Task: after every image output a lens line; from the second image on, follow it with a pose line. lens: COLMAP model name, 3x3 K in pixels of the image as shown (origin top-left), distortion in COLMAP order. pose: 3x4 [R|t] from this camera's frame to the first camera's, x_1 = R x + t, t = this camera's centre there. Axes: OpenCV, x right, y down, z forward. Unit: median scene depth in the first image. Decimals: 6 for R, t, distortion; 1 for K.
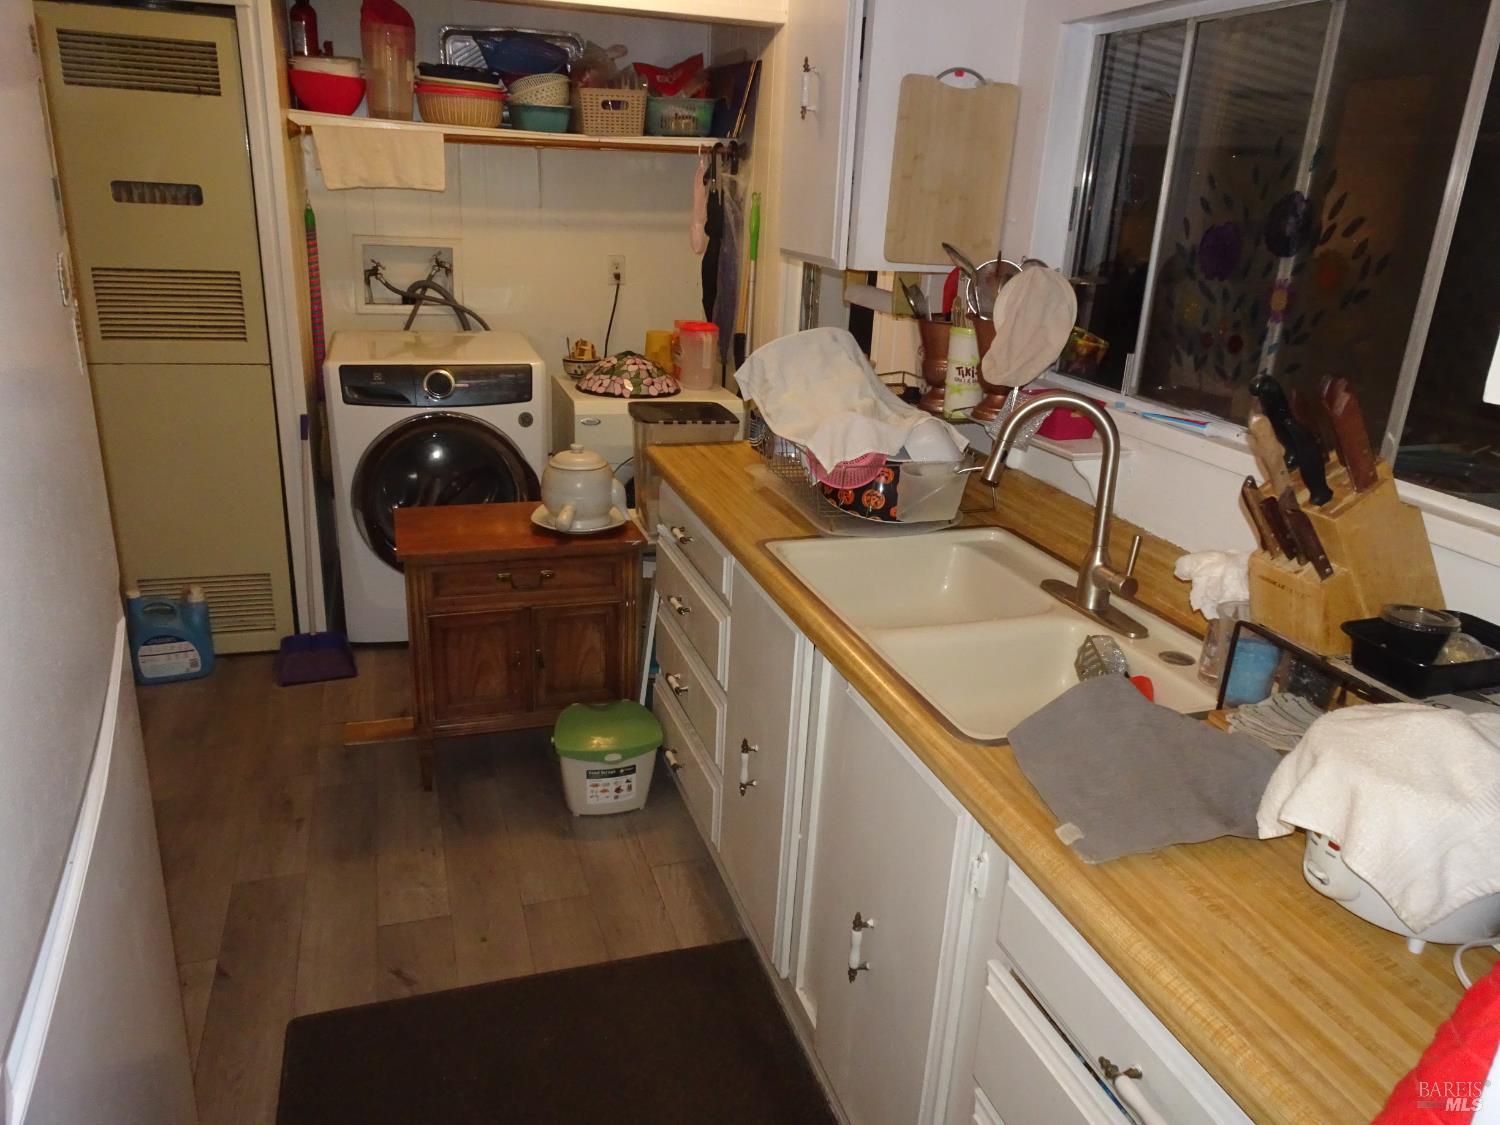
lens RADIAL K [[1065.5, 0, 751.5], [0, 1065.5, 565.5], [0, 0, 1]] dist [0.009091, -0.004362]
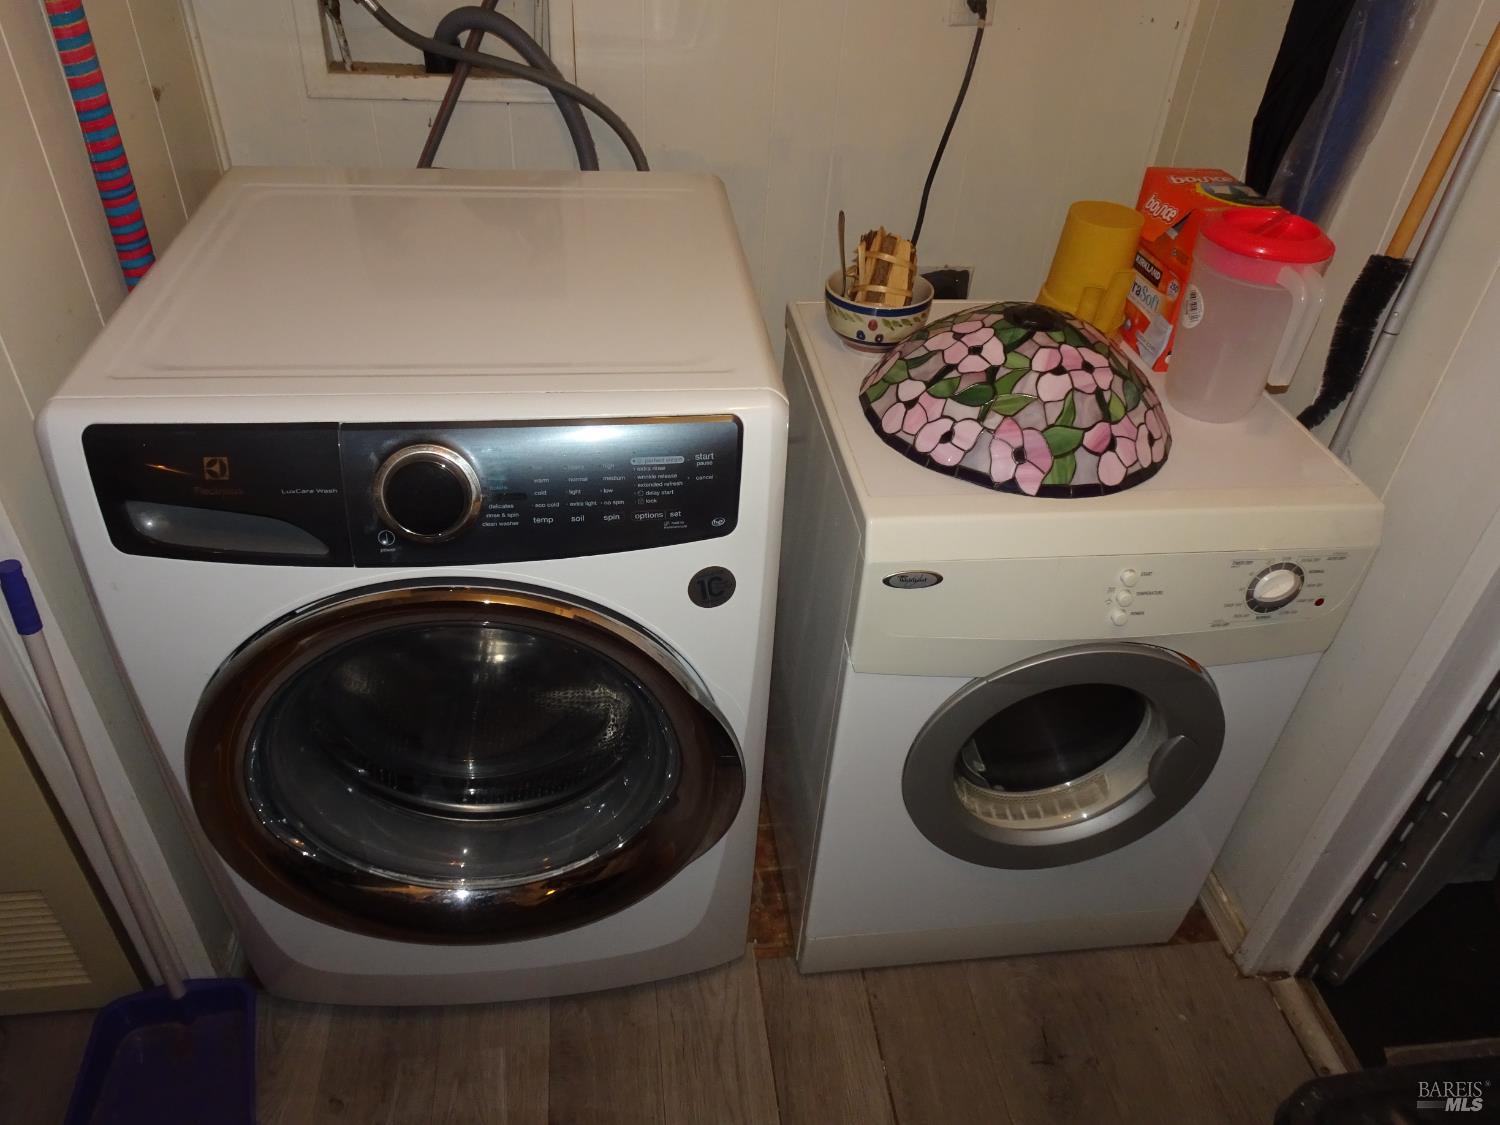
lens RADIAL K [[1065.5, 0, 751.1], [0, 1065.5, 561.2], [0, 0, 1]] dist [0.009091, -0.004362]
pose [[0.982487, 0.119770, -0.142737, -0.148411], [-0.072654, 0.951658, 0.298443, -0.224221], [0.171582, -0.282846, 0.943694, 0.673643]]
